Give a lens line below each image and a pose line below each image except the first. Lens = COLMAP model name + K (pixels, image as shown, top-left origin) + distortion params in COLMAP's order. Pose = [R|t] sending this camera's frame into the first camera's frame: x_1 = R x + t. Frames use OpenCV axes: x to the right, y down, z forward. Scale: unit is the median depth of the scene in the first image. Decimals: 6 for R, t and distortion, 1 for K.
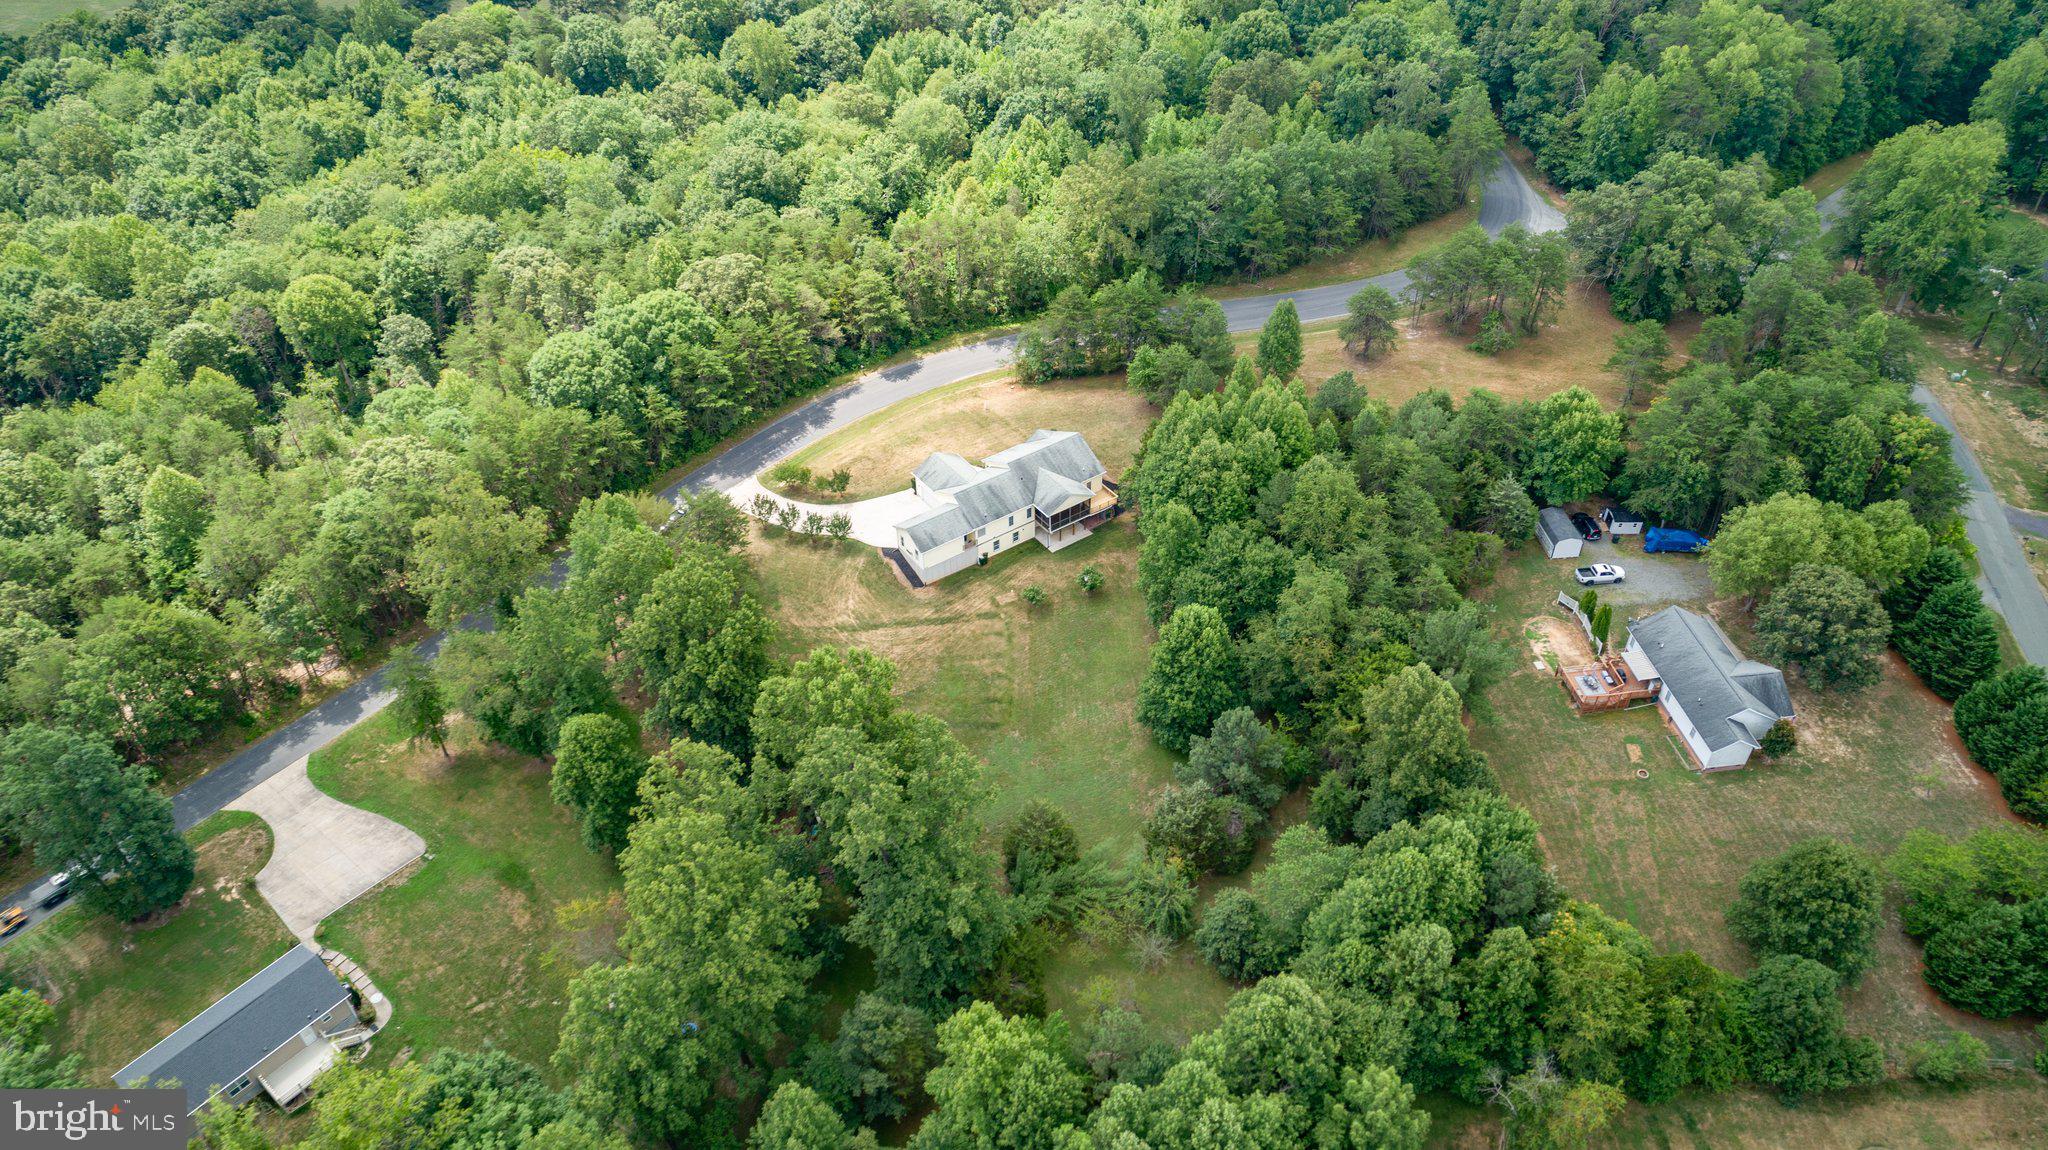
lens RADIAL K [[1382.1, 0, 1021.4], [0, 1382.1, 573.2], [0, 0, 1]] dist [-0.012411, 0.010721]
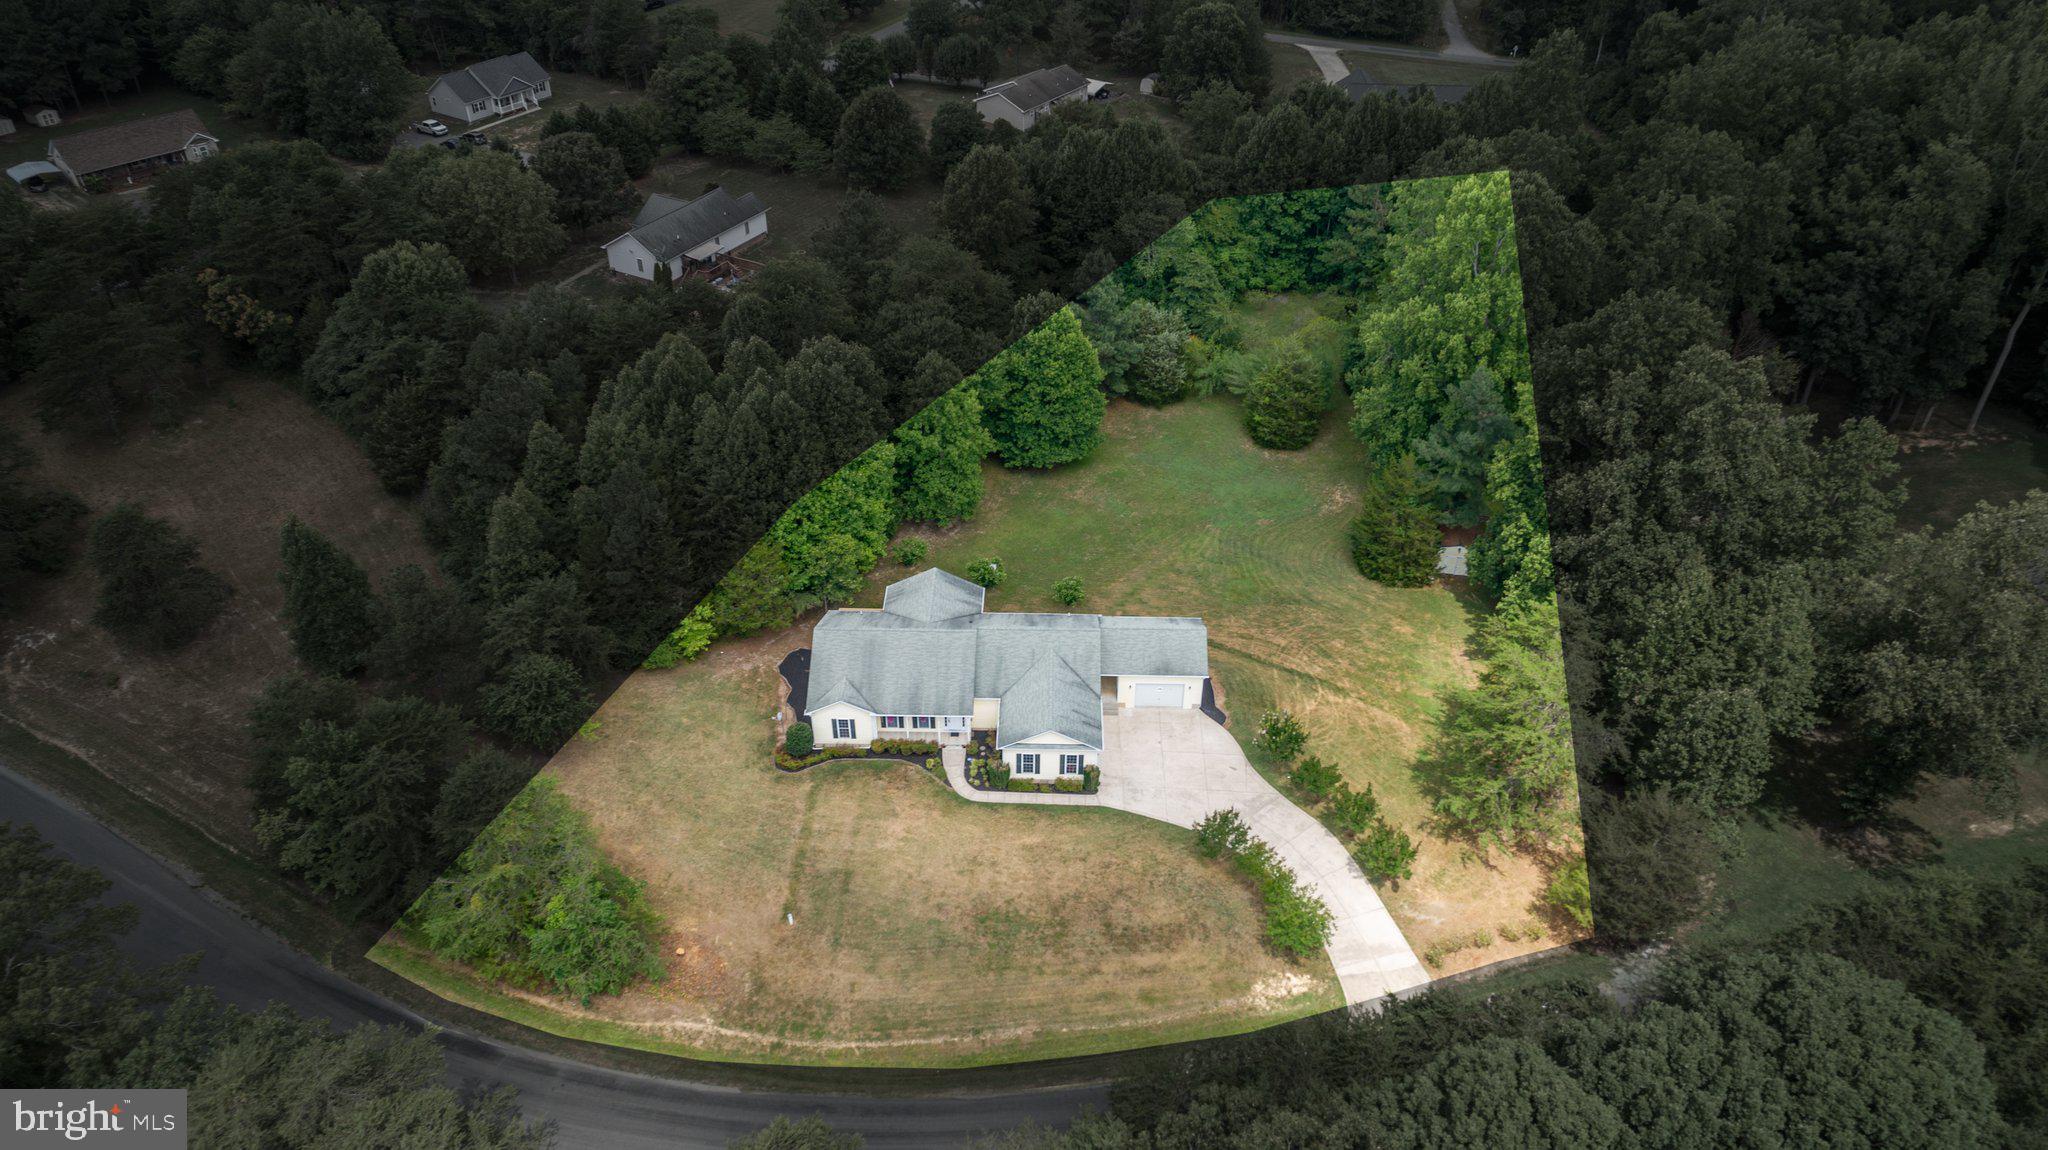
lens RADIAL K [[1382.1, 0, 1021.4], [0, 1382.1, 573.2], [0, 0, 1]] dist [-0.012411, 0.010721]
pose [[-0.803478, -0.339329, 0.489162, -0.275550], [0.390086, 0.320623, 0.863153, -0.532700], [-0.449730, 0.884340, -0.125246, 0.986201]]
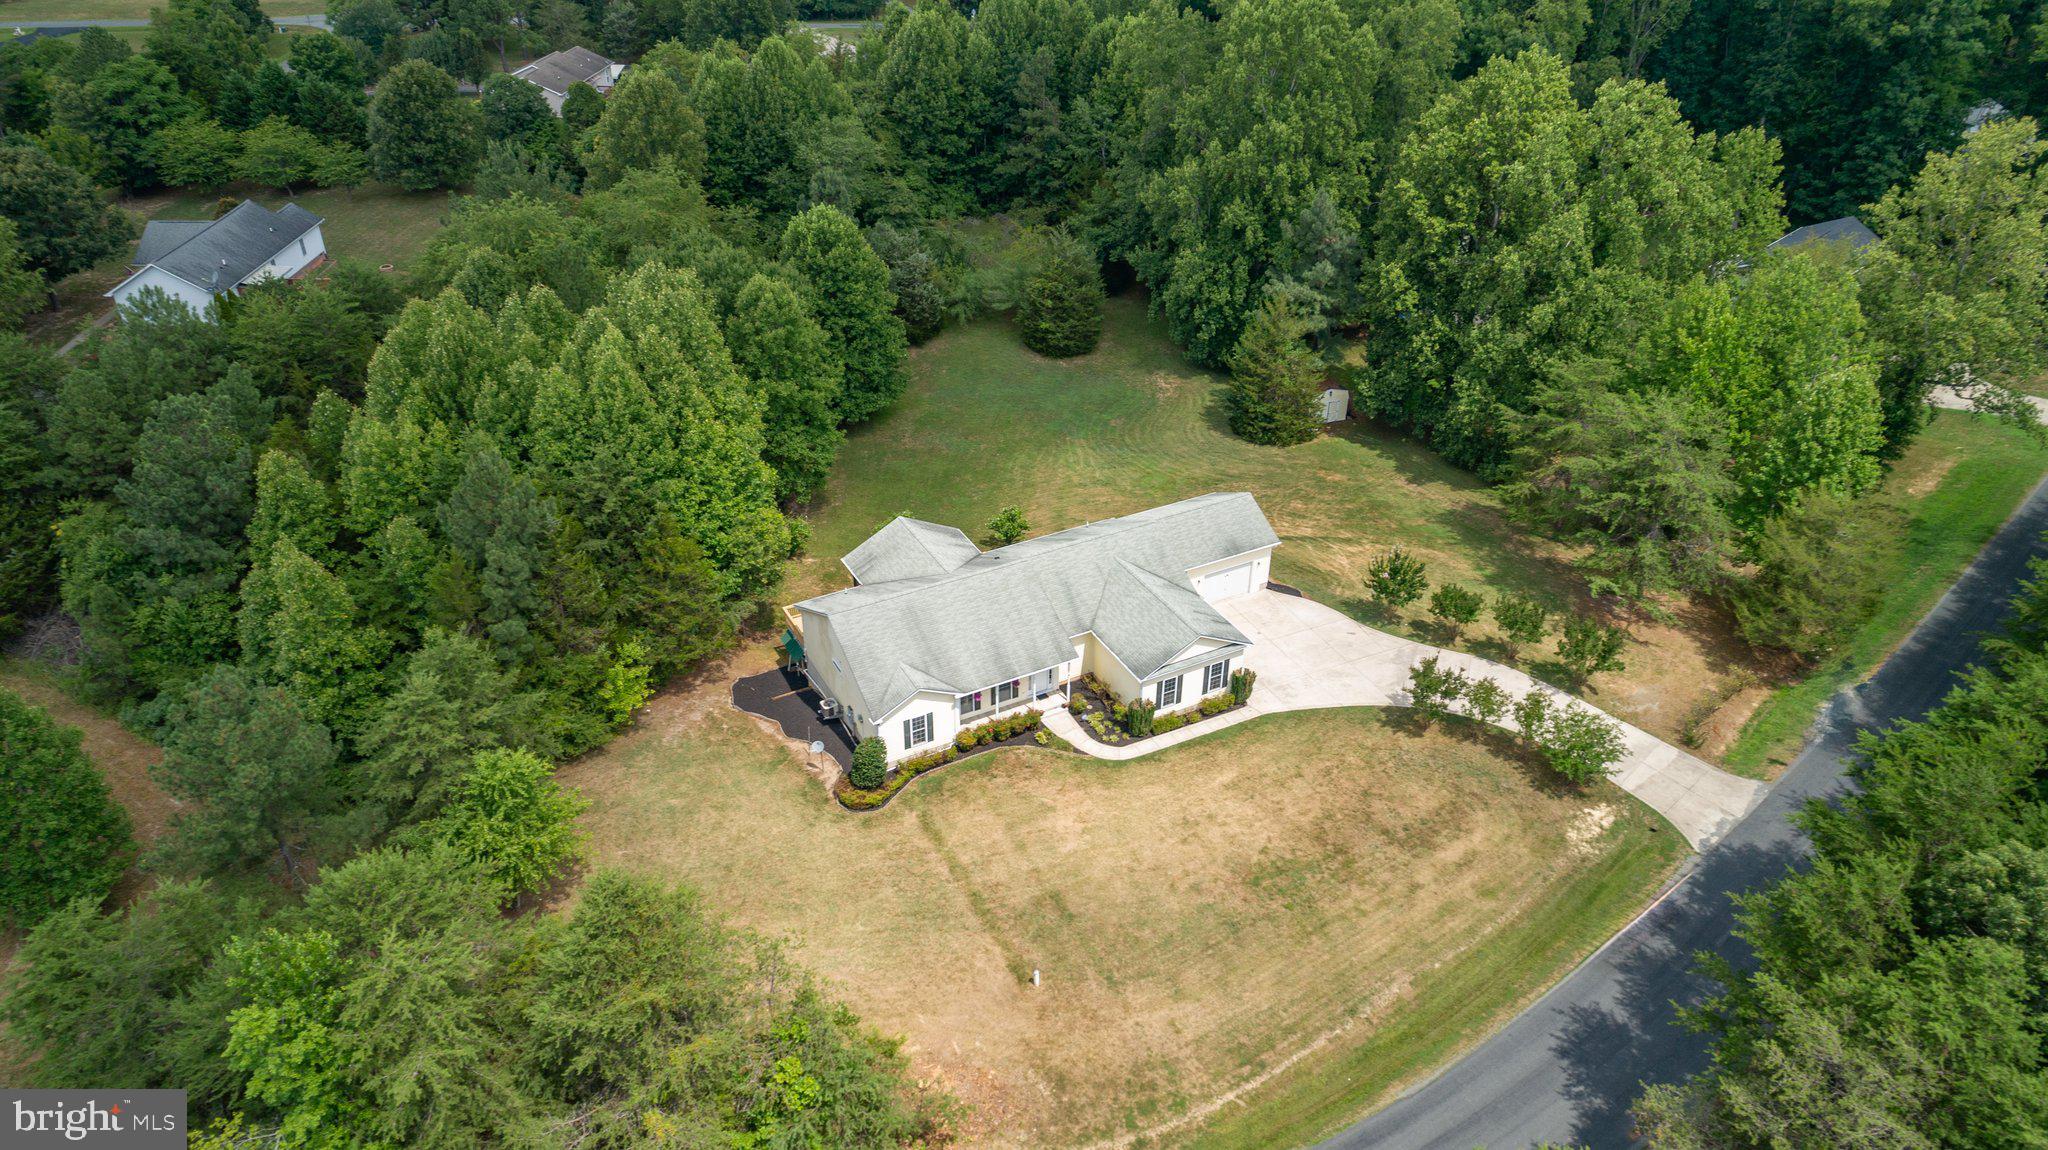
lens RADIAL K [[1382.1, 0, 1021.4], [0, 1382.1, 573.2], [0, 0, 1]] dist [-0.012411, 0.010721]
pose [[-0.991508, -0.061080, 0.114812, -0.055167], [0.091243, 0.302350, 0.948820, -0.457866], [-0.092668, 0.951238, -0.294209, 1.070268]]
